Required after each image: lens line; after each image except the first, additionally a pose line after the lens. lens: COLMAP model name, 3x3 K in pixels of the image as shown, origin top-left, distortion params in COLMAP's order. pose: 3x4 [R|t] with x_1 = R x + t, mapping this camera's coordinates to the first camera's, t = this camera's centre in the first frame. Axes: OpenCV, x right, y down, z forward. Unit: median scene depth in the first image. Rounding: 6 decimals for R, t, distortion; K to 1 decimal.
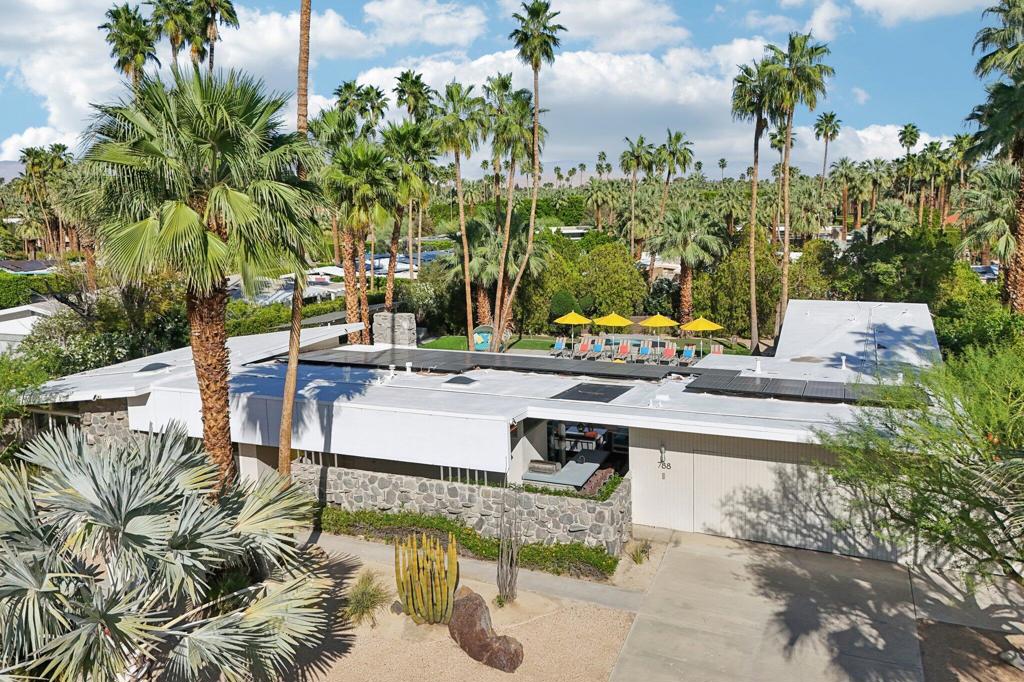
lens RADIAL K [[808.1, 0, 516.2], [0, 808.1, 316.1], [0, 0, 1]] dist [0.047953, -0.057364]
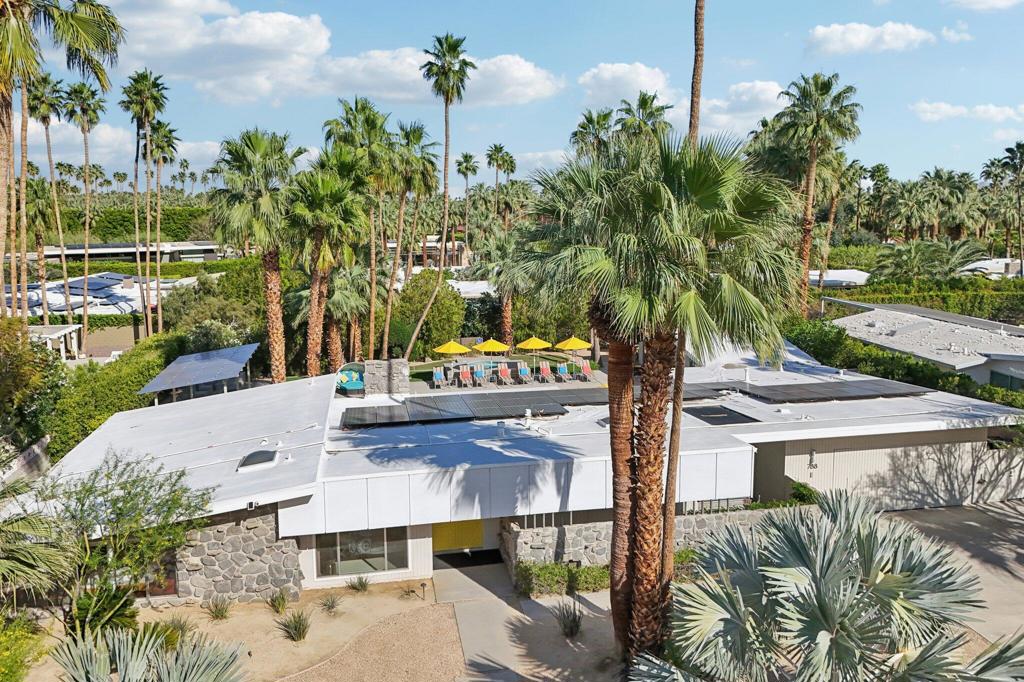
lens RADIAL K [[808.1, 0, 516.2], [0, 808.1, 316.1], [0, 0, 1]] dist [0.047953, -0.057364]
pose [[0.821666, -0.063415, 0.566430, -0.900694], [0.068103, 0.997595, 0.012895, -0.091648], [-0.565886, 0.027980, 0.824009, 0.246277]]
